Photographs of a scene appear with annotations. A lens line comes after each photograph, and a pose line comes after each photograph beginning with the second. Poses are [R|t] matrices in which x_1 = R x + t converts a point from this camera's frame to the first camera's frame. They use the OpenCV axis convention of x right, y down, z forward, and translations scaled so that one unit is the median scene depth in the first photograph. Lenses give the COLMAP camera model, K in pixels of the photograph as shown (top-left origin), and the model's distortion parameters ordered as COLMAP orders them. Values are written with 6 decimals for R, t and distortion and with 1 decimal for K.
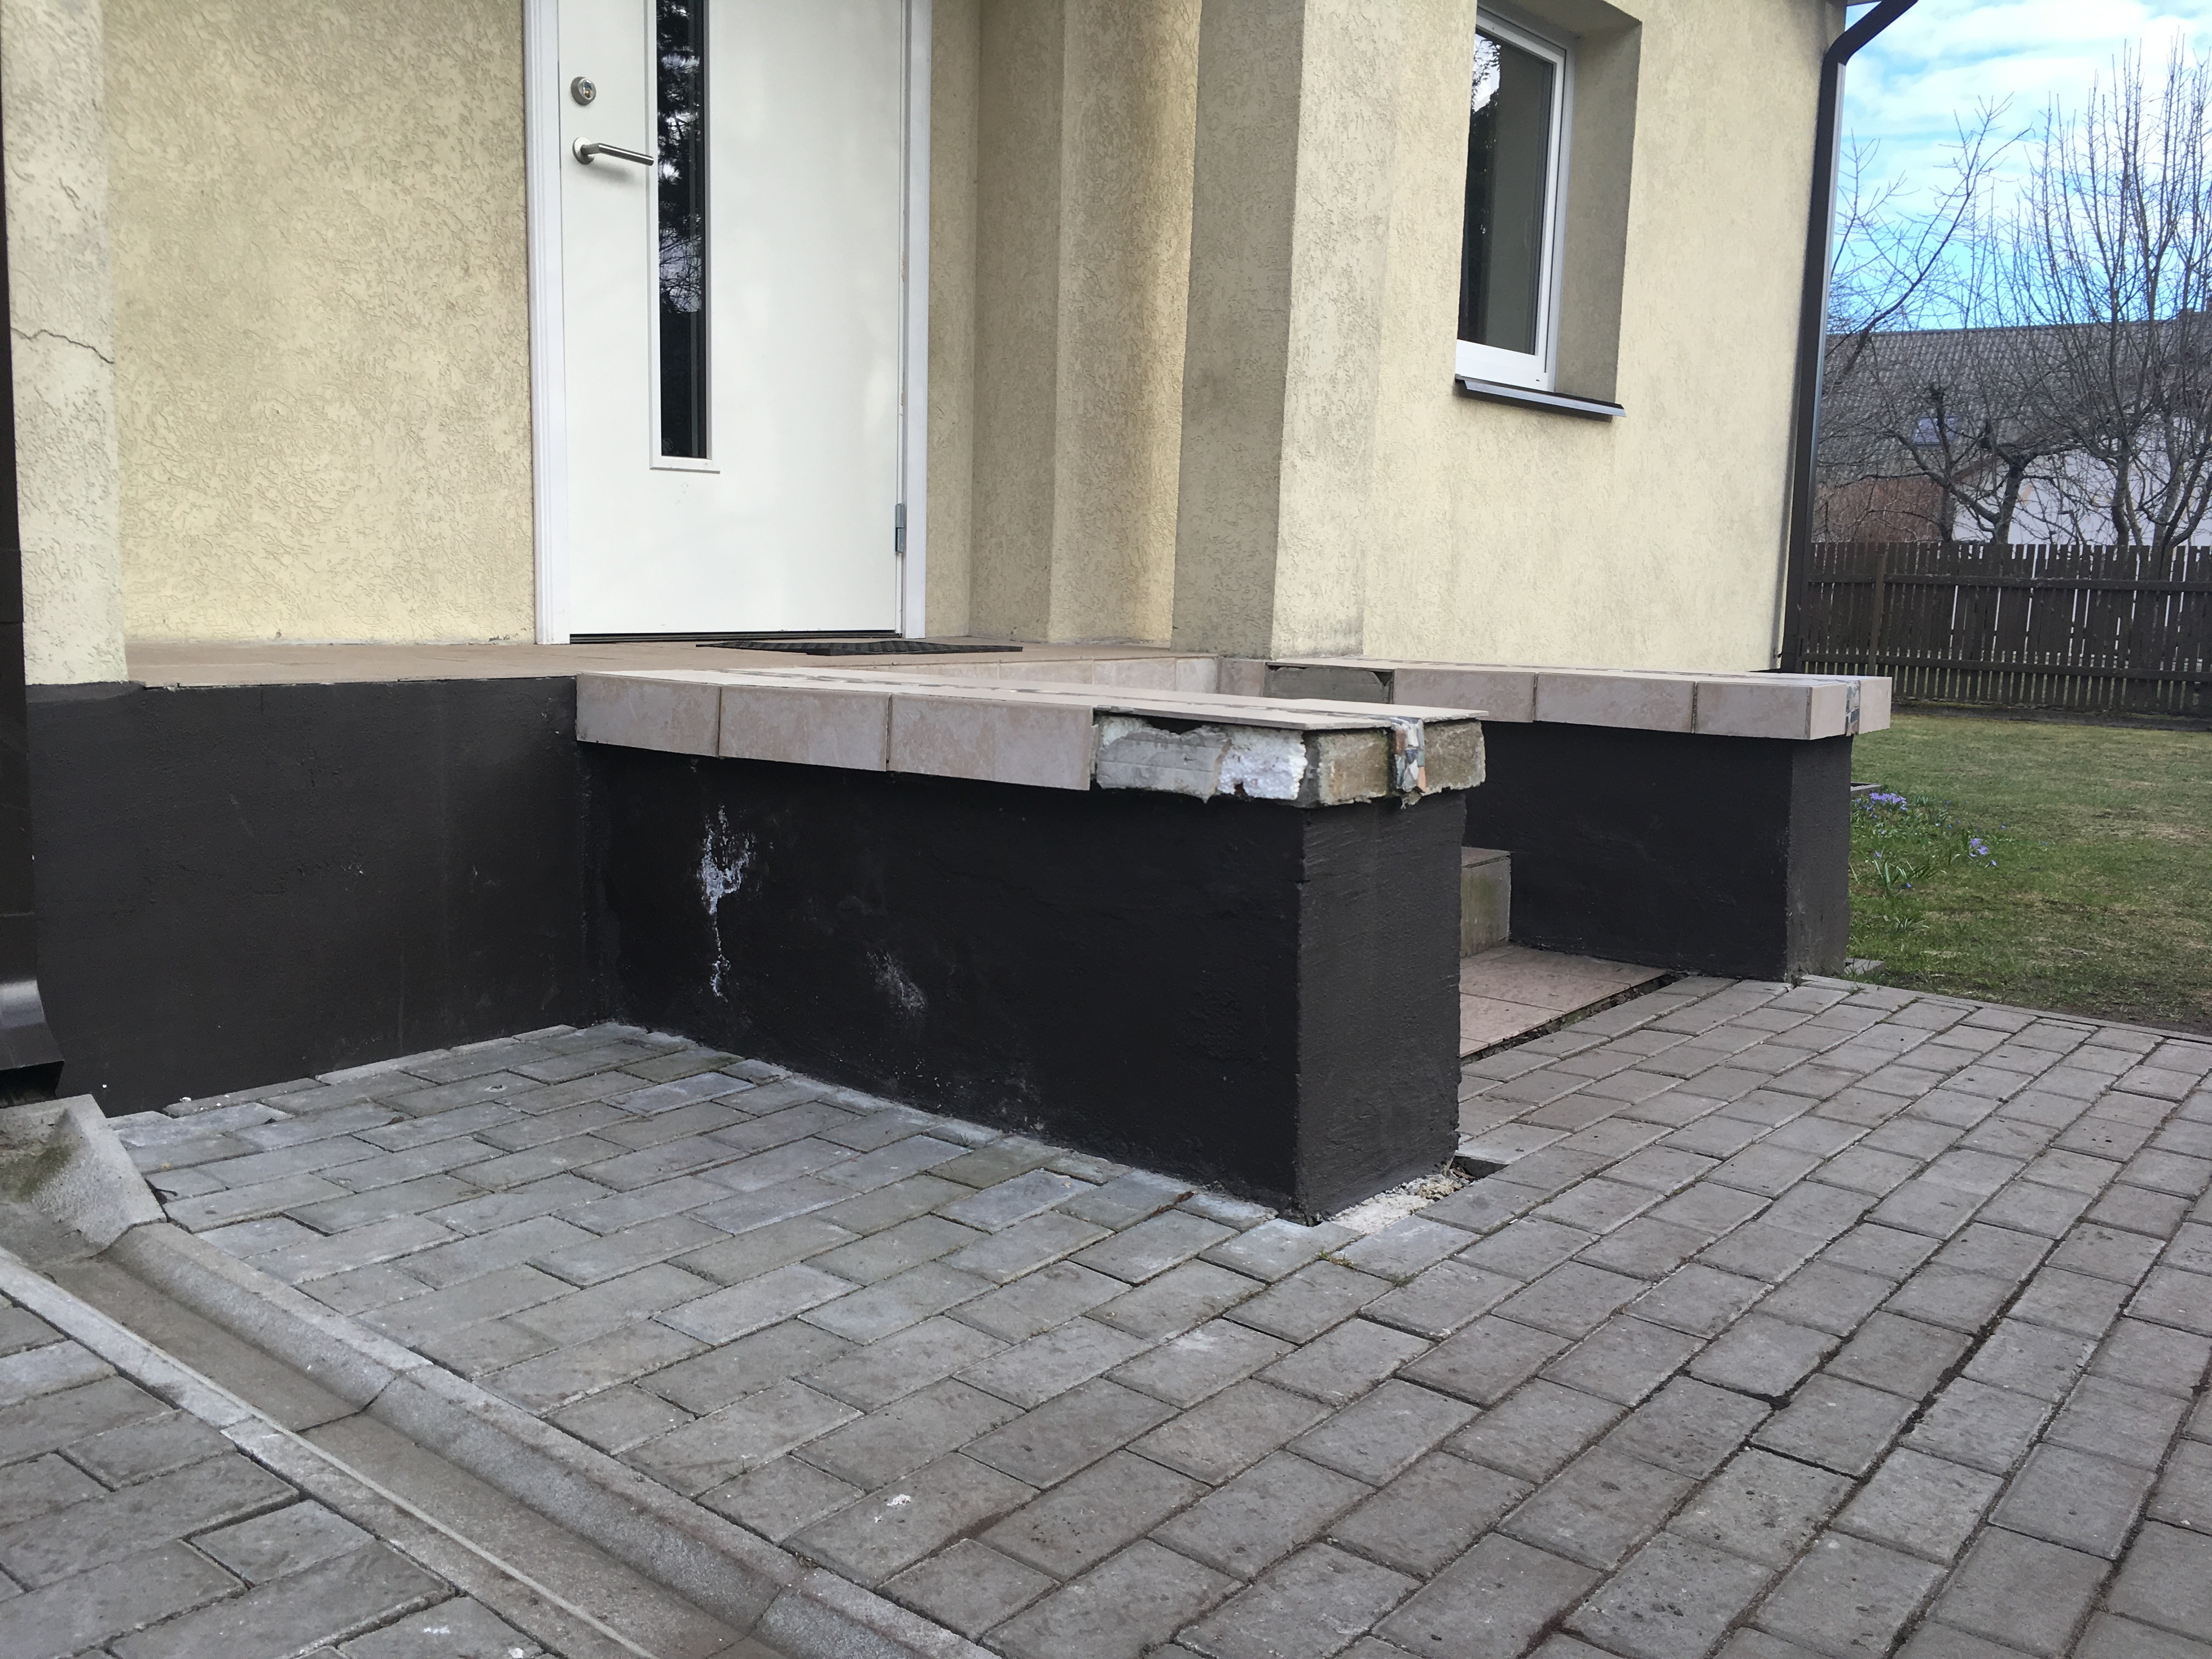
lens RADIAL K [[1872.0, 0, 1106.0], [0, 1872.0, 829.5], [0, 0, 1]] dist [0.079355, -0.105678]
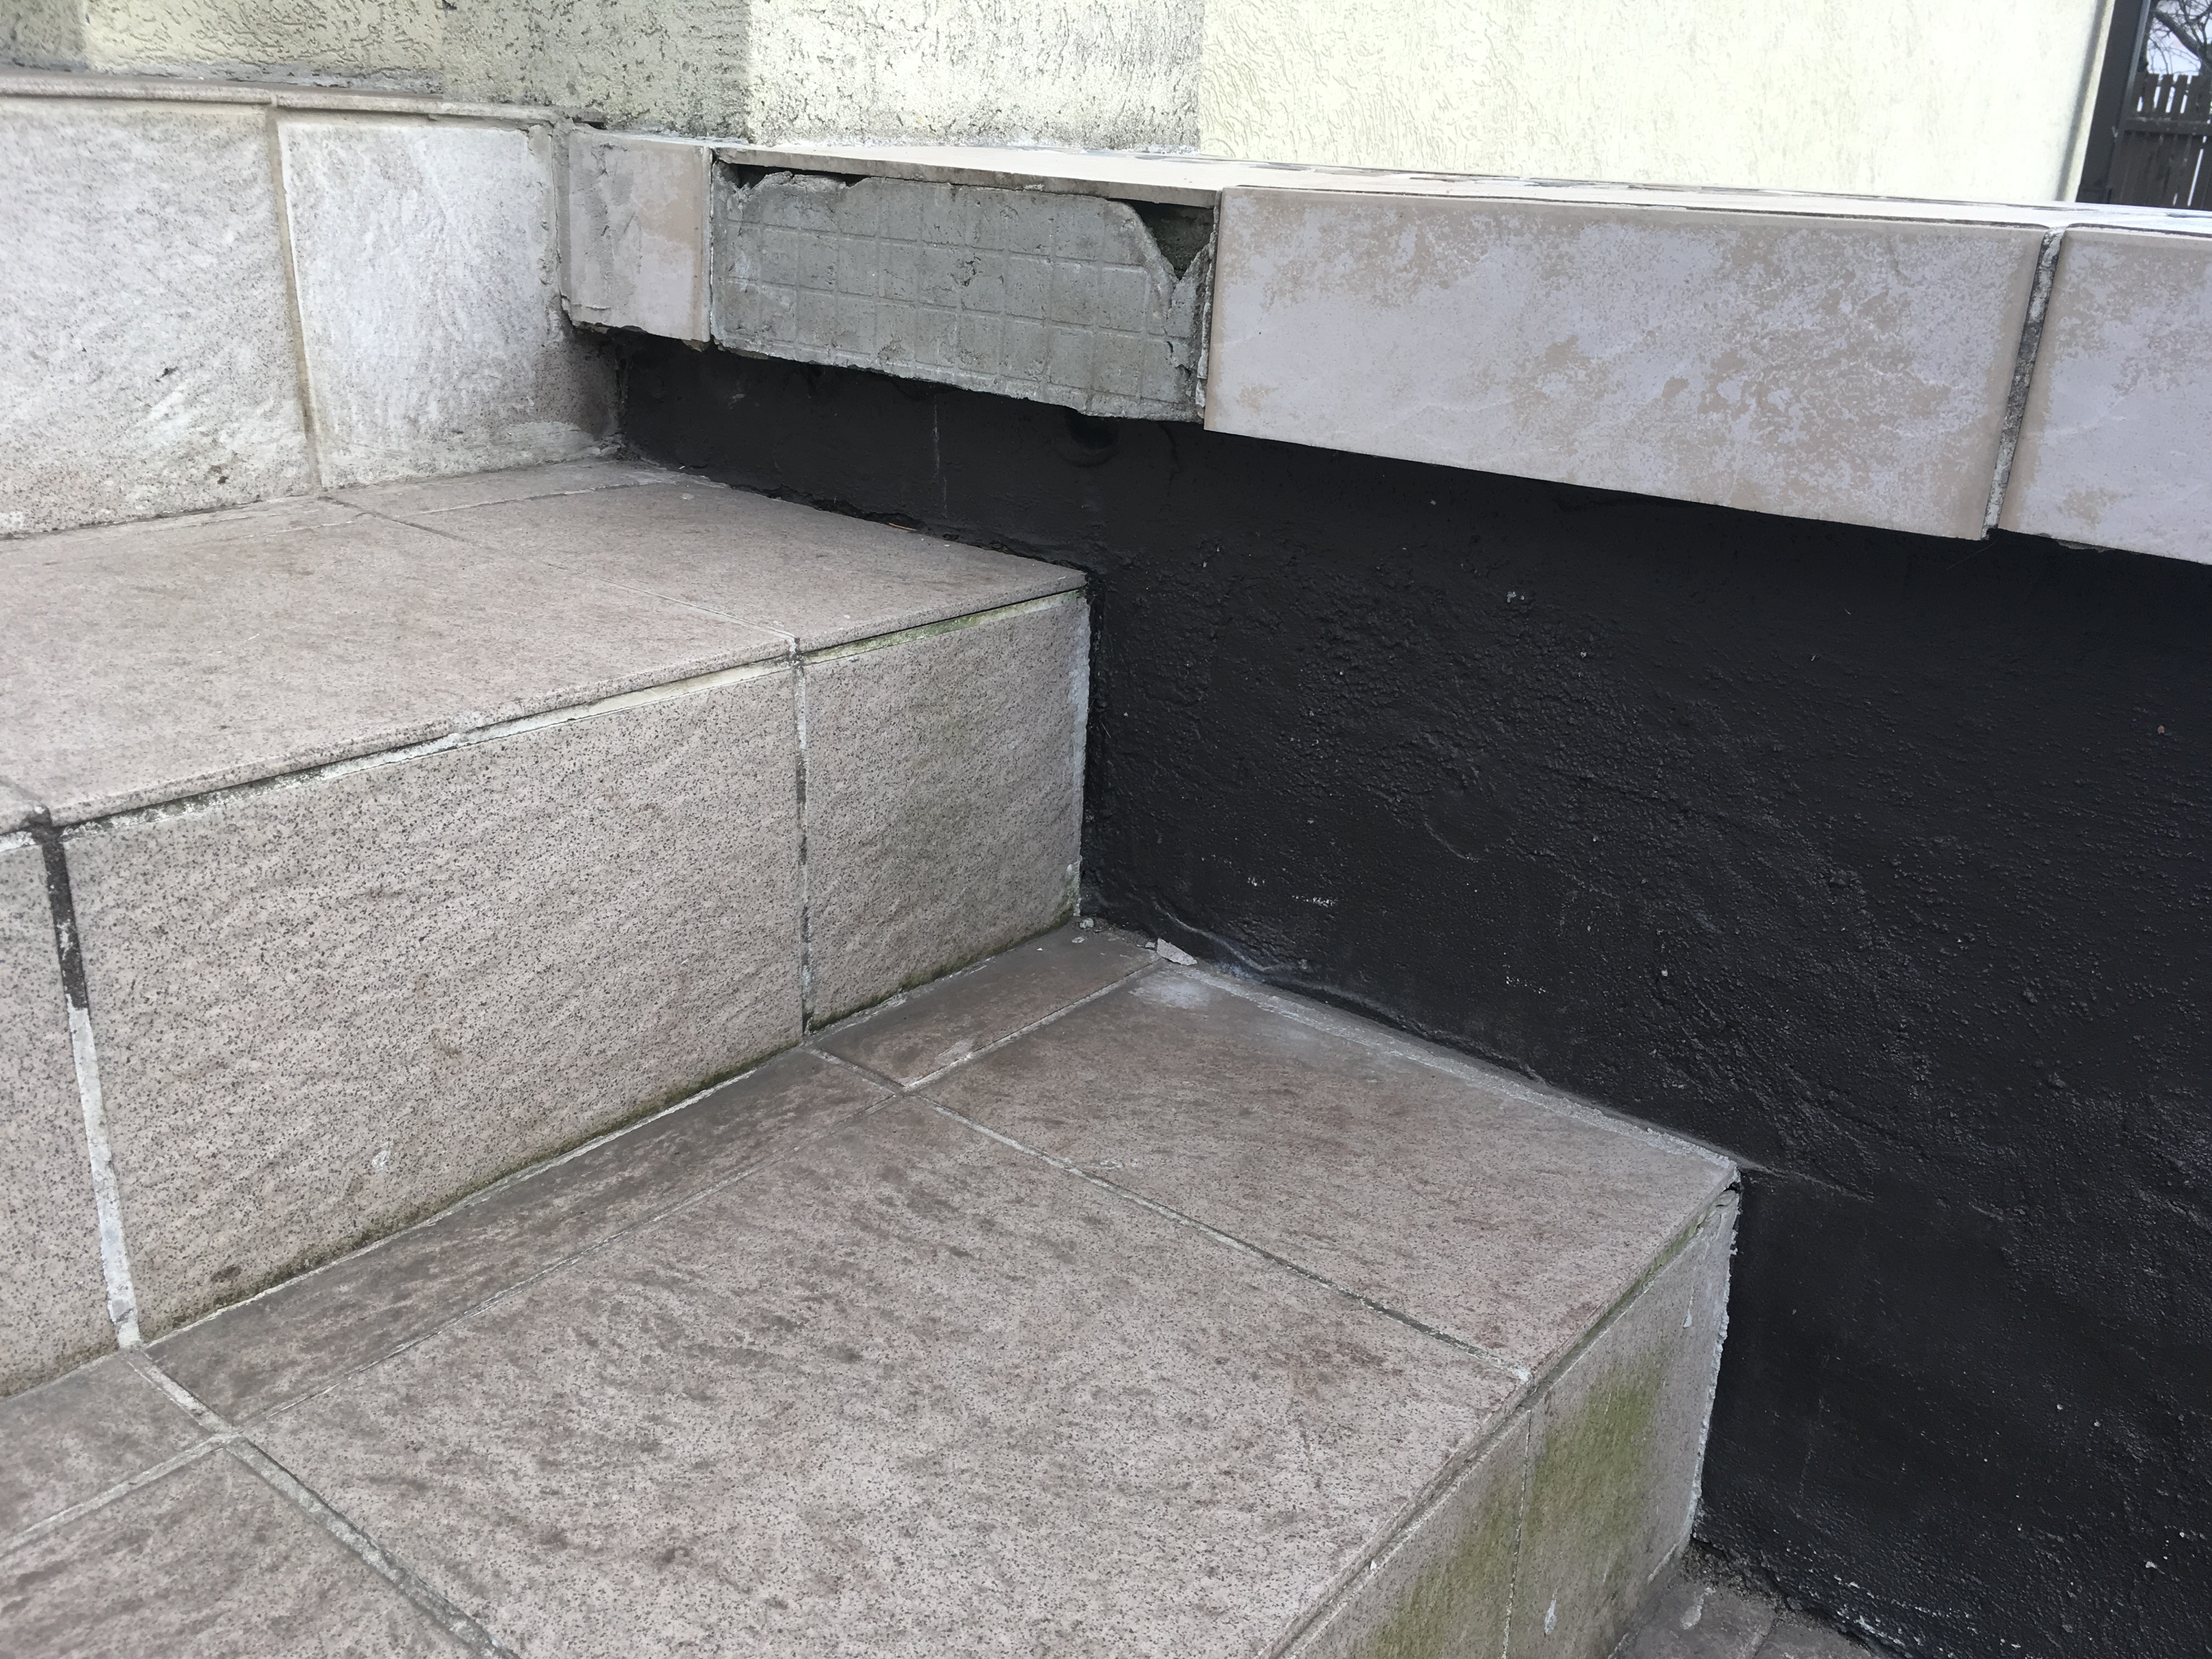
lens RADIAL K [[1888.7, 0, 1106.0], [0, 1888.7, 829.5], [0, 0, 1]] dist [0.084985, -0.138170]
pose [[0.999517, 0.031040, -0.001410, 0.203871], [-0.029970, 0.975043, 0.219985, -0.090452], [0.008204, -0.219836, 0.975502, 1.123553]]
